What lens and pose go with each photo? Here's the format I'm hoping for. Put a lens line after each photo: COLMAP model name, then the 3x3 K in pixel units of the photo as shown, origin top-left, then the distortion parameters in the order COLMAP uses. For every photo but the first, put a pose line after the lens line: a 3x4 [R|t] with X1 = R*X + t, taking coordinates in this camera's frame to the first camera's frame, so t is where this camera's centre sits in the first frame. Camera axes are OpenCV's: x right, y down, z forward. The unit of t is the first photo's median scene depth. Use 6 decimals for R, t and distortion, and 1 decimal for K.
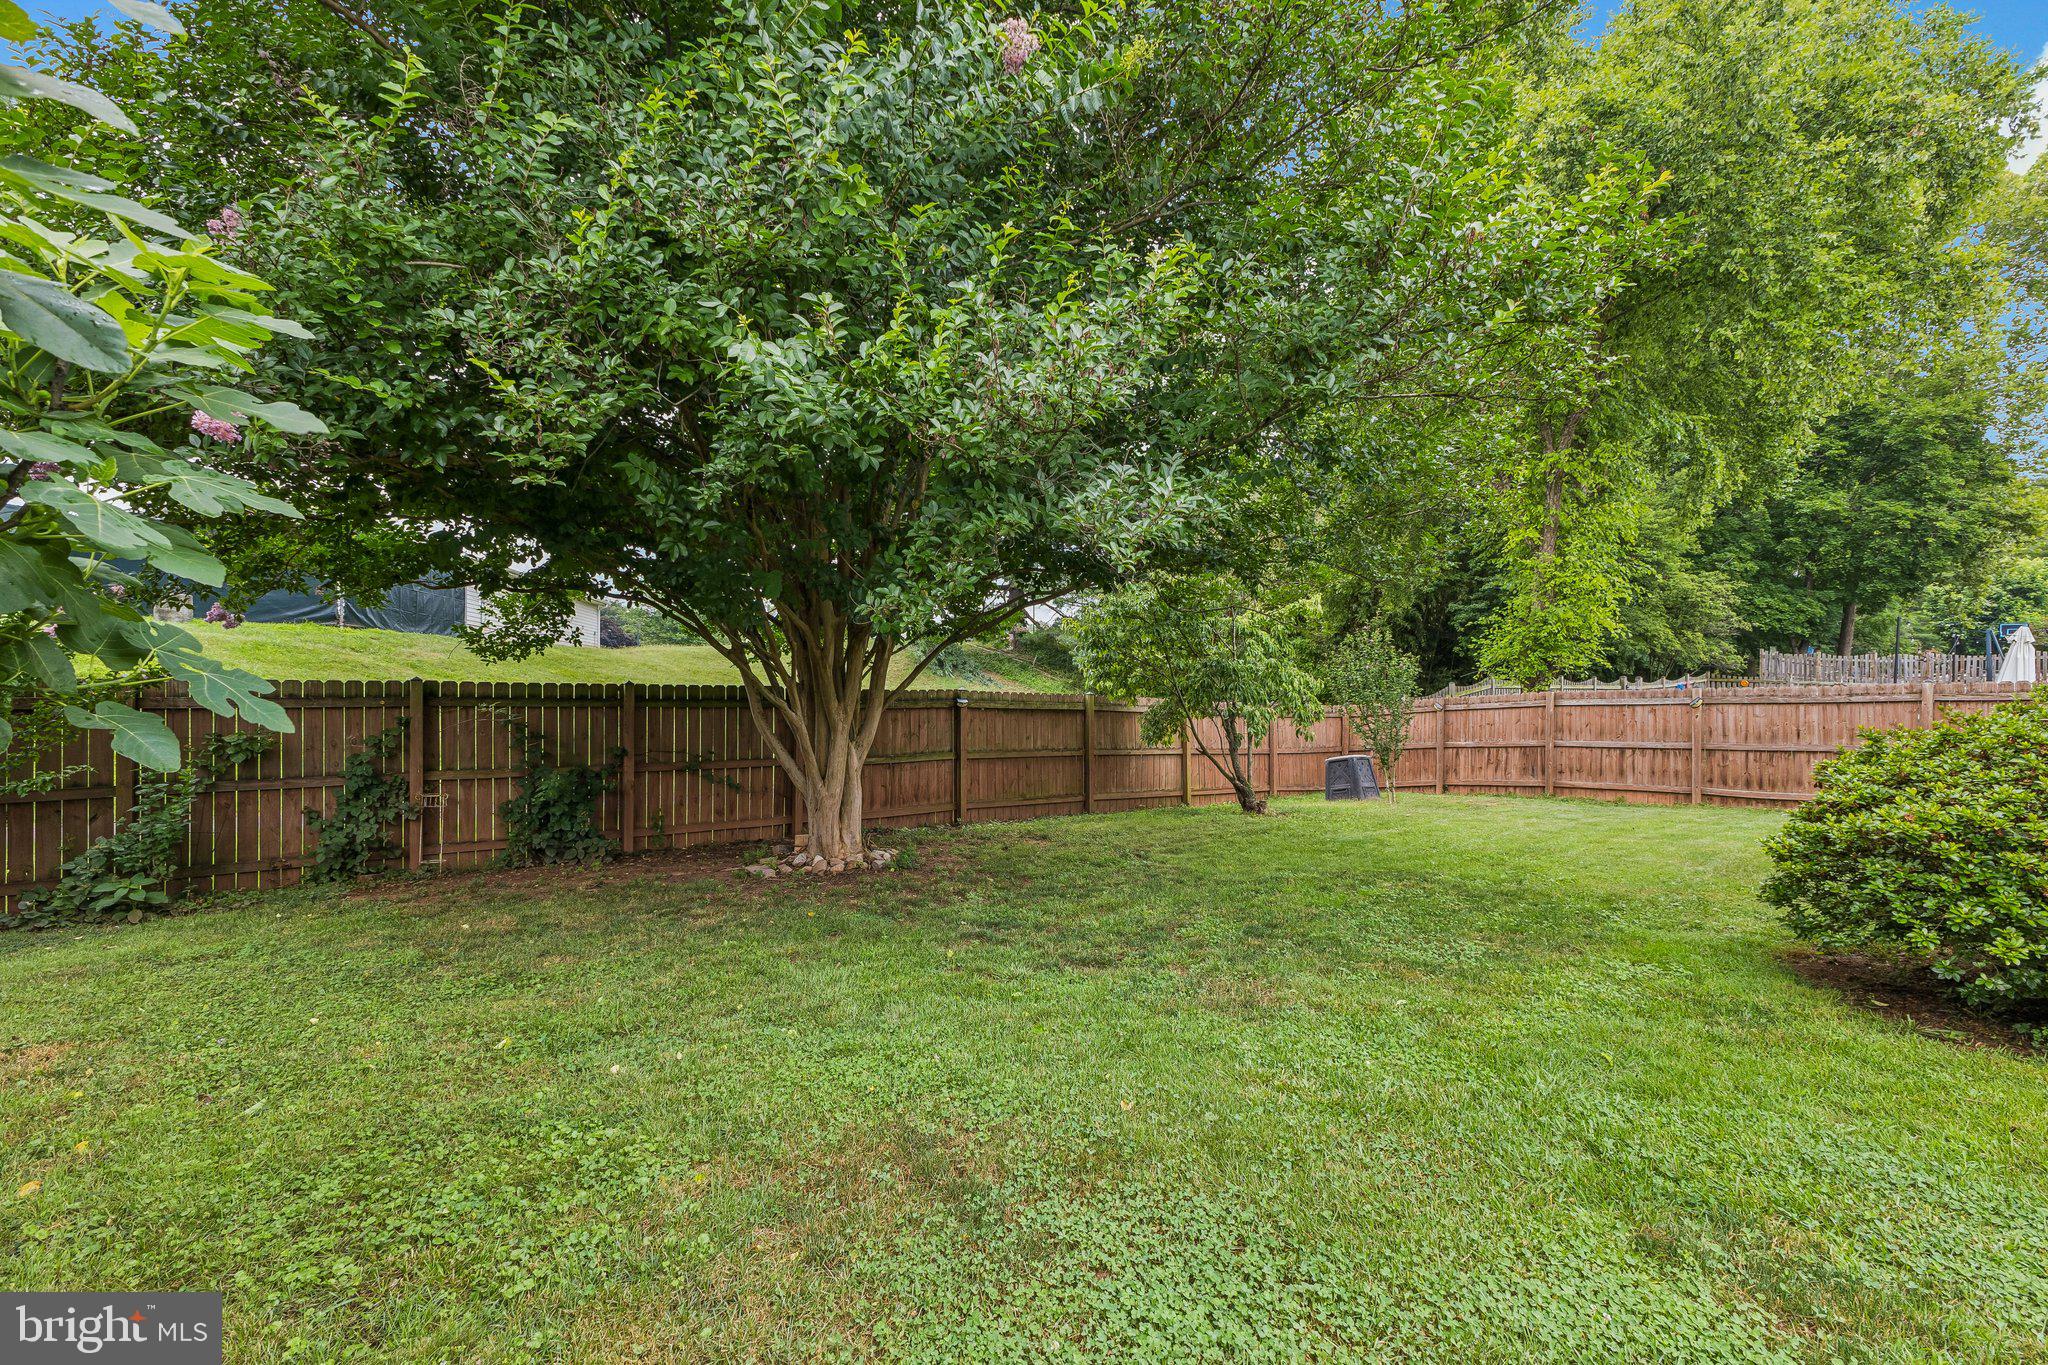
lens RADIAL K [[914.1, 0, 1027.7], [0, 914.1, 688.4], [0, 0, 1]] dist [0.002776, -0.000043]
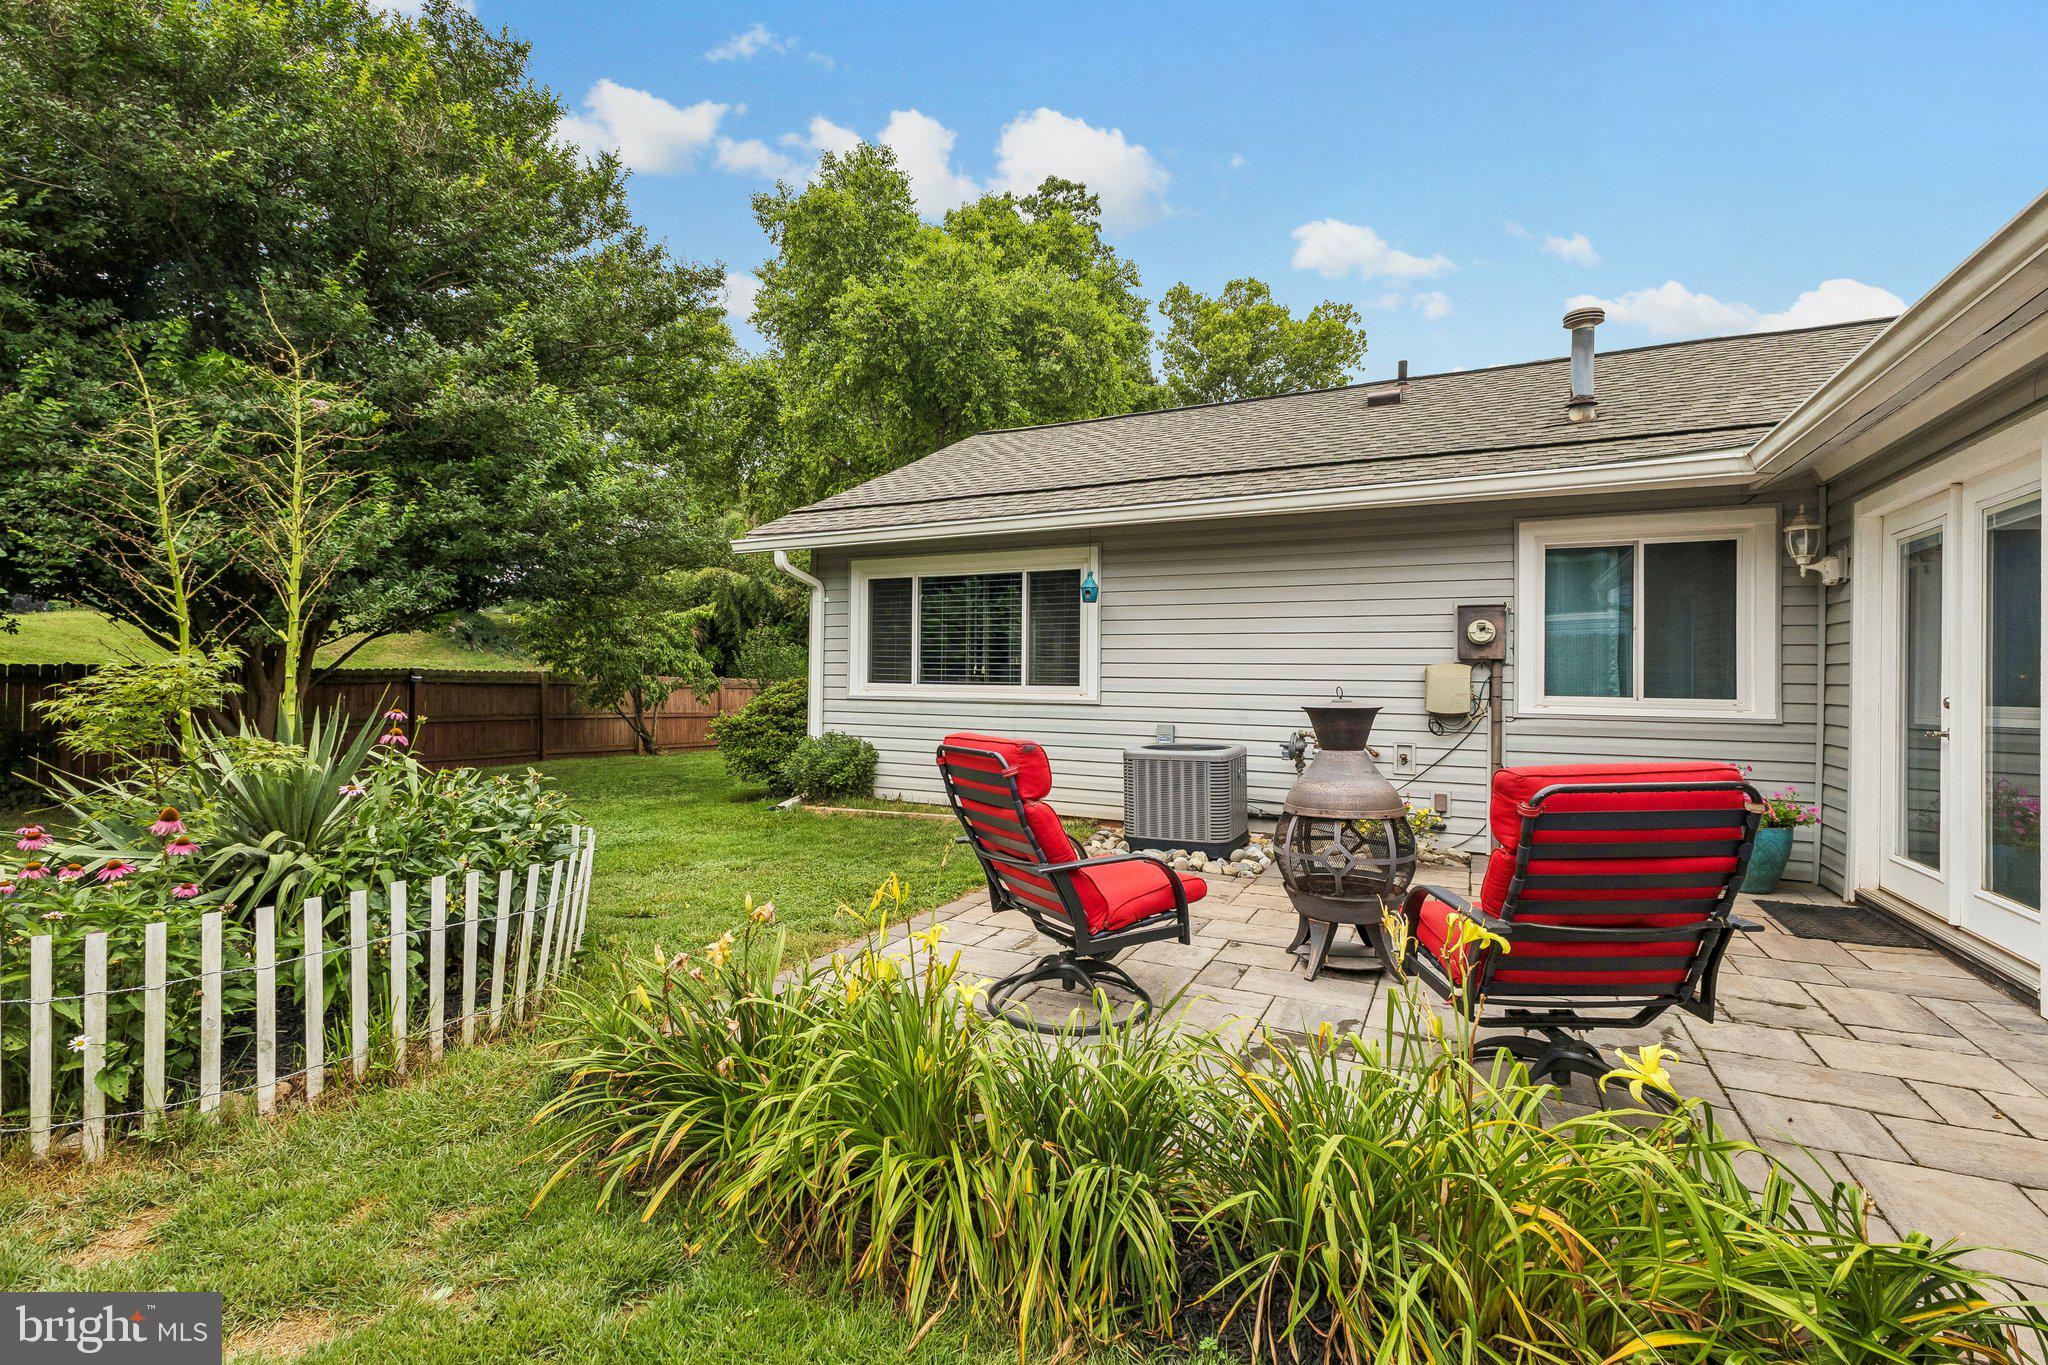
lens RADIAL K [[898.6, 0, 1020.0], [0, 898.6, 673.0], [0, 0, 1]] dist [0.007198, 0.000169]
pose [[0.906858, 0.005650, 0.421399, 0.179519], [-0.008888, 0.999944, 0.005721, -0.006981], [-0.421343, -0.008934, 0.906857, -0.518407]]
